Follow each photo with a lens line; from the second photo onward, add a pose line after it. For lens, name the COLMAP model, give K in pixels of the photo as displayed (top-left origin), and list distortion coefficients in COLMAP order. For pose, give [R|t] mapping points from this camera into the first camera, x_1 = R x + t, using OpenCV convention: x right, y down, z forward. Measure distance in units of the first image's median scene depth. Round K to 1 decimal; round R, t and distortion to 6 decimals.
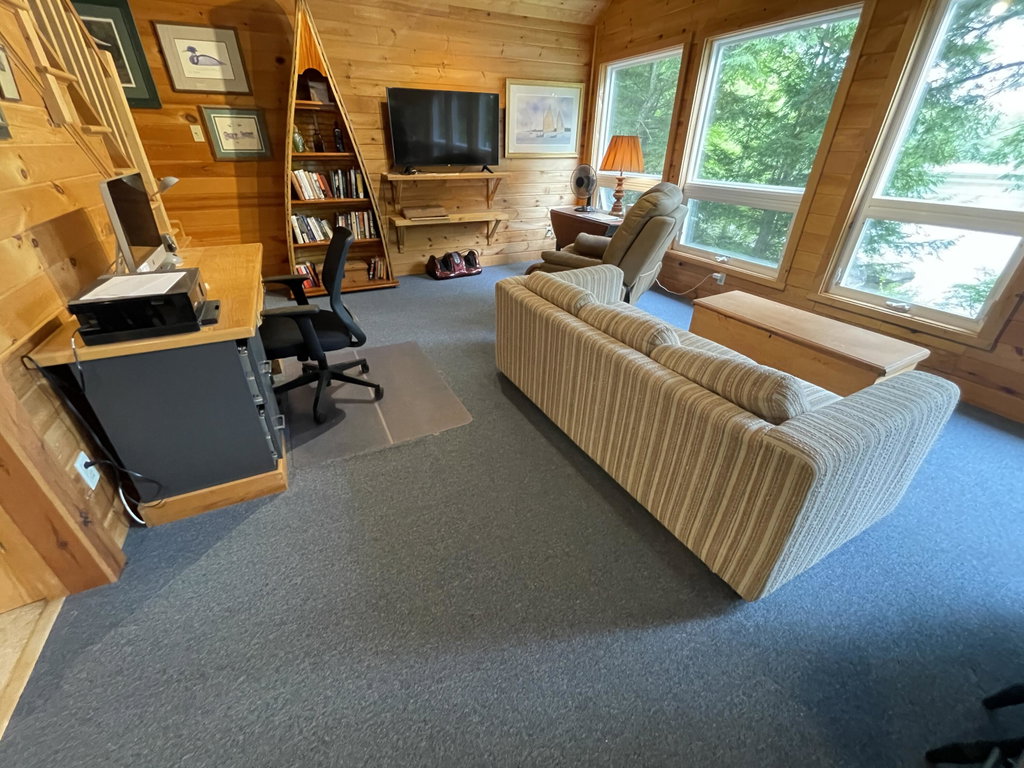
lens RADIAL K [[419.9, 0, 504.9], [0, 419.9, 380.7], [0, 0, 1]] dist [-0.004067, 0.000657]
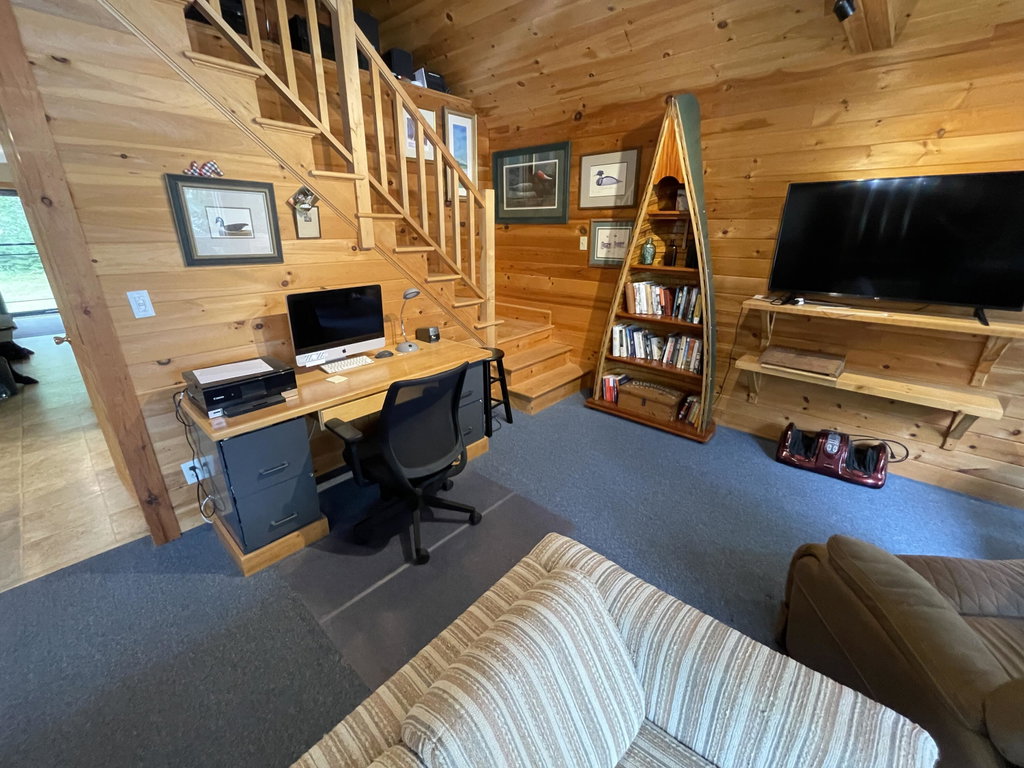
lens RADIAL K [[419.9, 0, 507.7], [0, 419.9, 380.4], [0, 0, 1]] dist [-0.004067, 0.000657]
pose [[0.360326, 0.309044, -0.880146, 0.255266], [-0.455321, 0.881761, 0.123206, -0.300912], [0.814155, 0.356355, 0.458436, 0.437065]]
